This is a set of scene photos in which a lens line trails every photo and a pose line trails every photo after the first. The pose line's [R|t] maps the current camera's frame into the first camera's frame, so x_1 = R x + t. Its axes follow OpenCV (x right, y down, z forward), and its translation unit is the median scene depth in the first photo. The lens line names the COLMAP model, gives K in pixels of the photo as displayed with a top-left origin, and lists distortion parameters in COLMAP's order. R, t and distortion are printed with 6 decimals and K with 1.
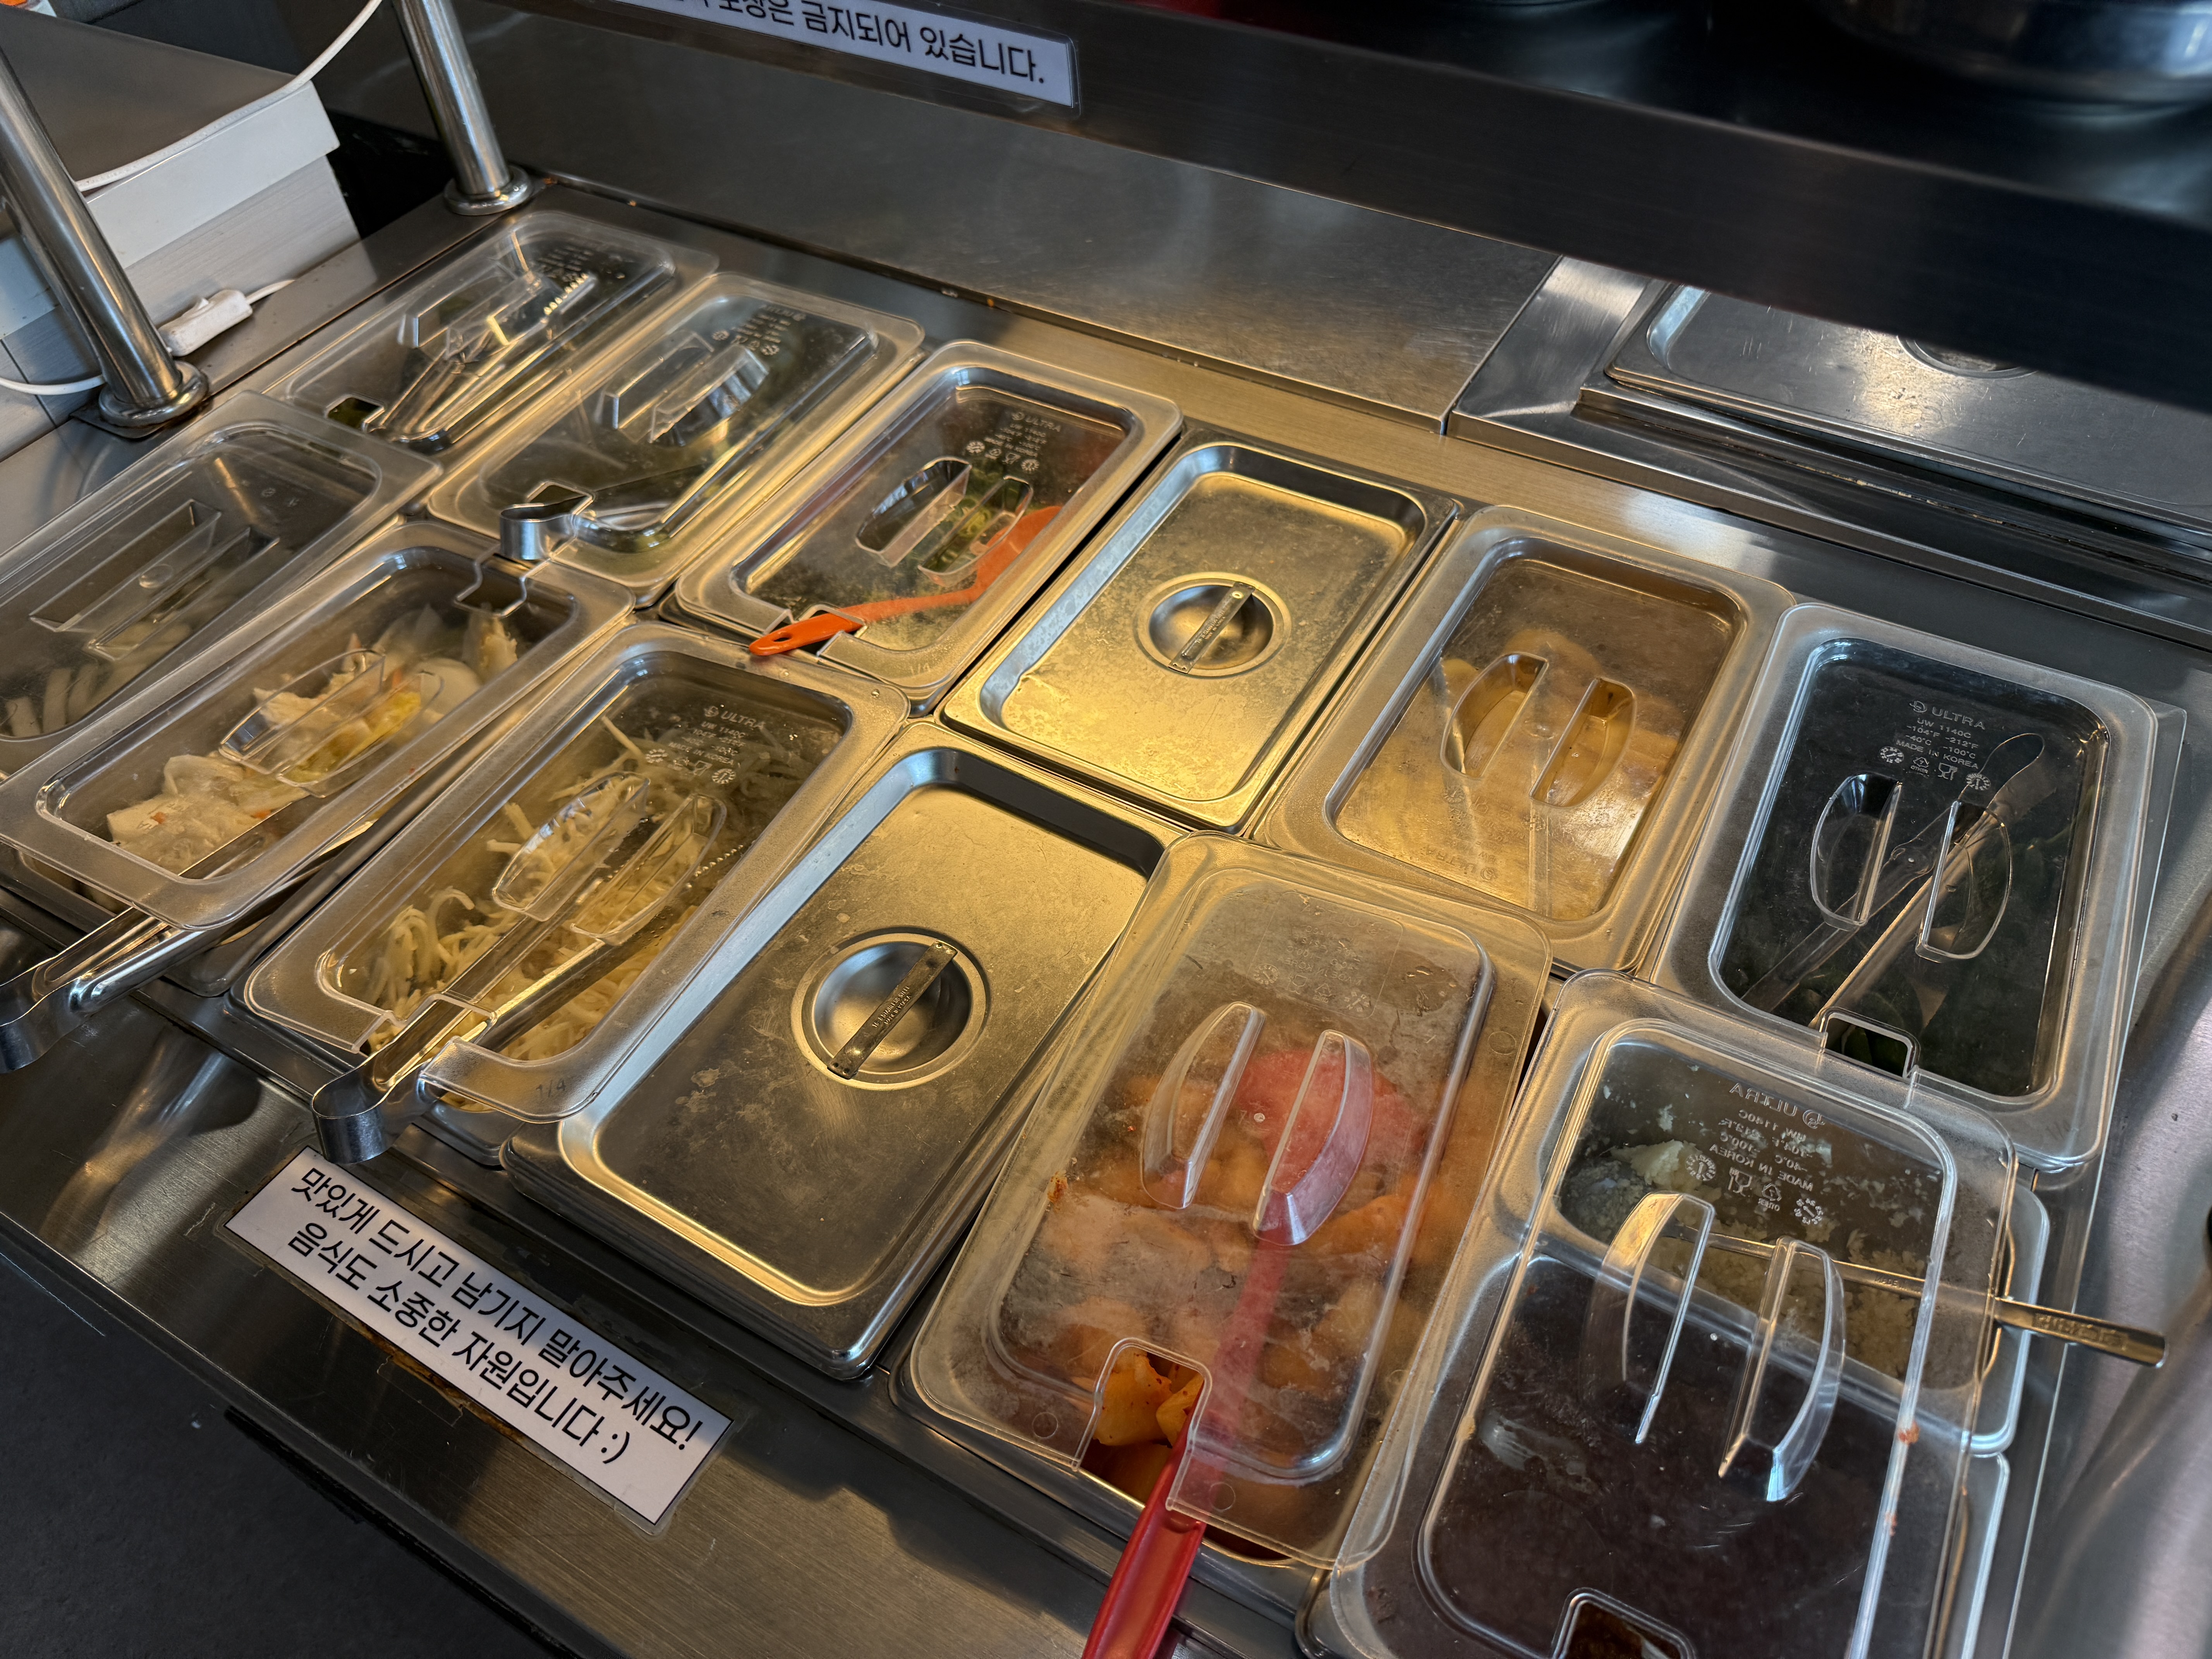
lens RADIAL K [[1580.2, 0, 1114.1], [0, 1580.2, 824.5], [0, 0, 1]] dist [0.036853, -0.052449]
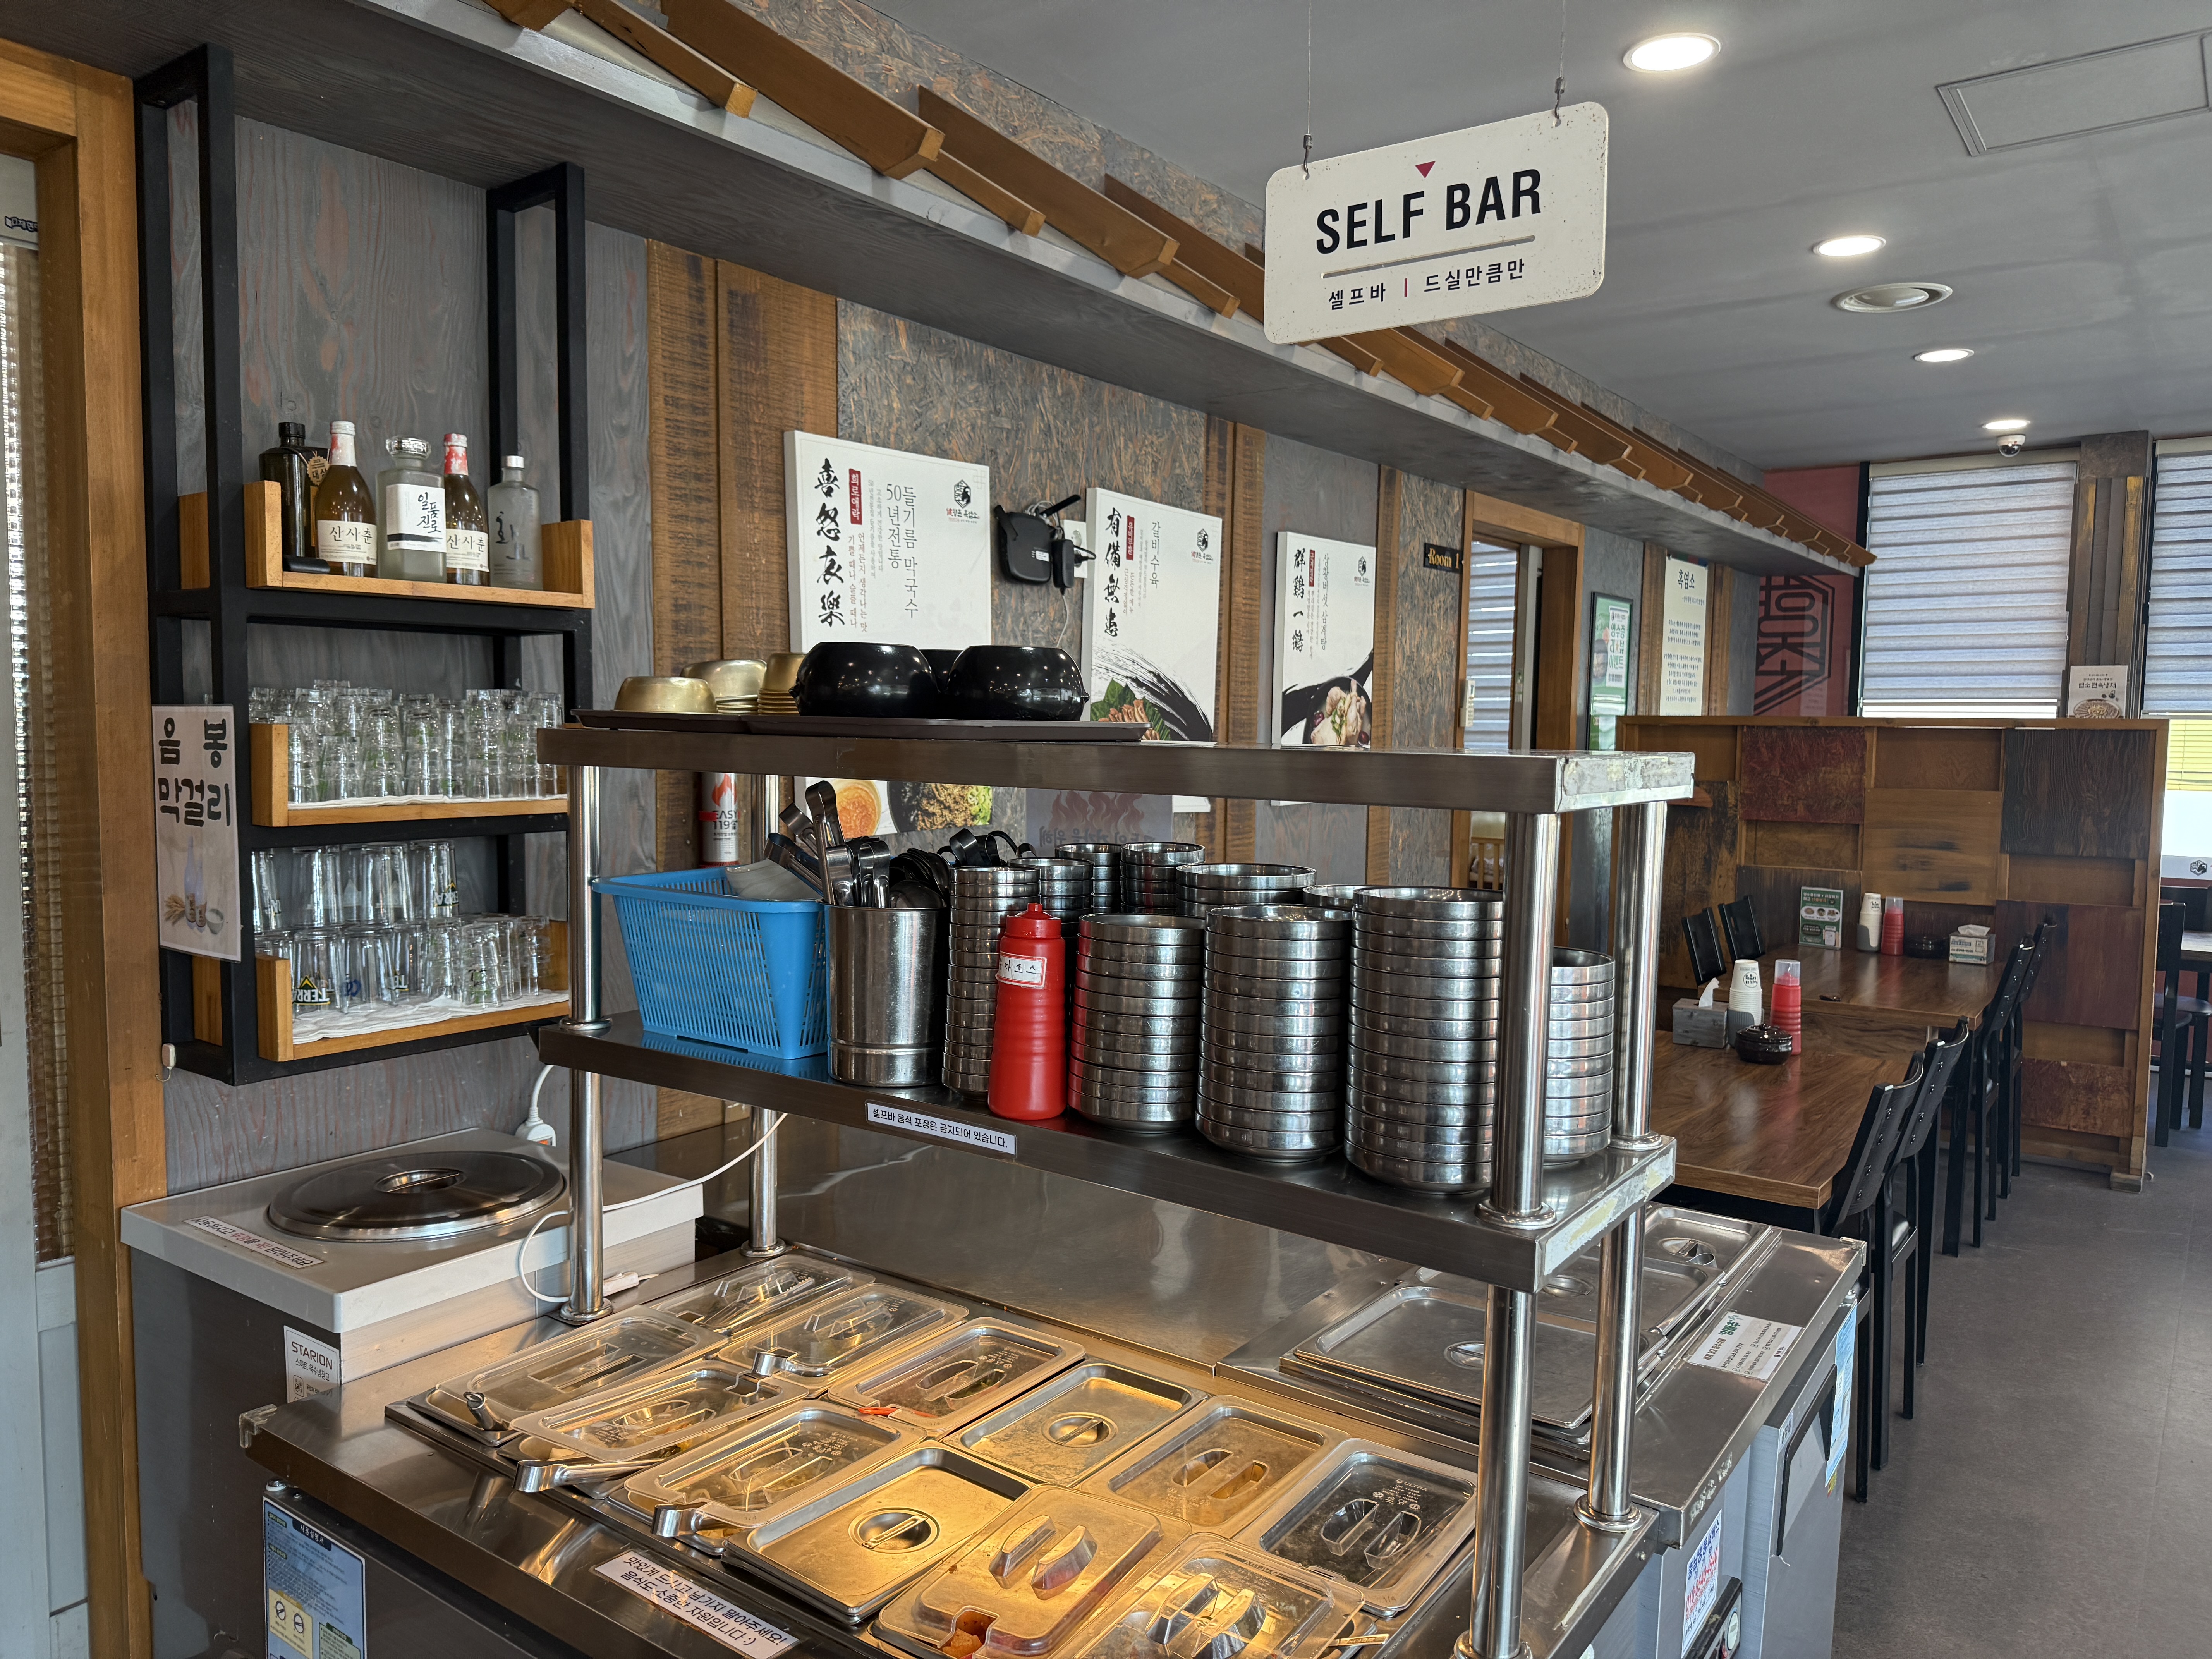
lens RADIAL K [[1580.2, 0, 1101.9], [0, 1580.2, 829.4], [0, 0, 1]] dist [0.036853, -0.052449]
pose [[0.993029, 0.065624, -0.097908, 0.221968], [-0.115342, 0.712040, -0.692600, 0.681601], [0.024263, 0.699065, 0.714646, -0.938847]]
